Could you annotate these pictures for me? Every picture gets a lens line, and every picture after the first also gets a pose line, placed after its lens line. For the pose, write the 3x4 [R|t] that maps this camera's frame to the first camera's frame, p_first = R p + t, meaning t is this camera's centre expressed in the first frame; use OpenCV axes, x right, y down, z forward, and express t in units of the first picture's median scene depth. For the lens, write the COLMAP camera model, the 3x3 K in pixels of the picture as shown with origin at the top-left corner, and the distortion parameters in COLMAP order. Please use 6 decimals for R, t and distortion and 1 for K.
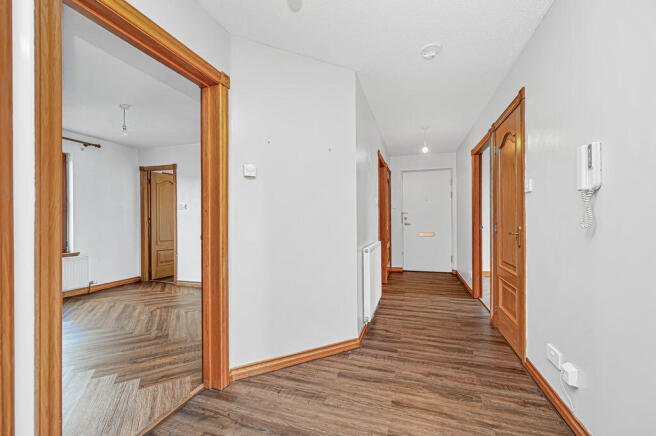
lens RADIAL K [[271.5, 0, 329.5], [0, 271.5, 218.1], [0, 0, 1]] dist [0.000378, -0.000040]
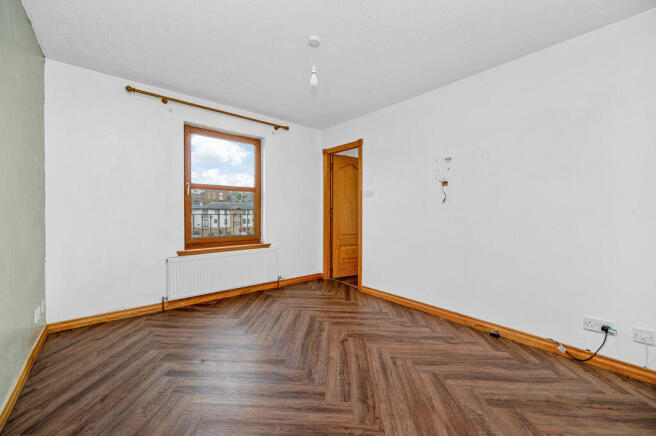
lens RADIAL K [[262.5, 0, 325.5], [0, 262.5, 210.9], [0, 0, 1]] dist [-0.001378, -0.000108]
pose [[0.842130, 0.004730, -0.539254, -0.272837], [-0.006506, 0.999978, -0.001389, 0.013333], [0.539235, 0.004678, 0.842142, 0.339060]]
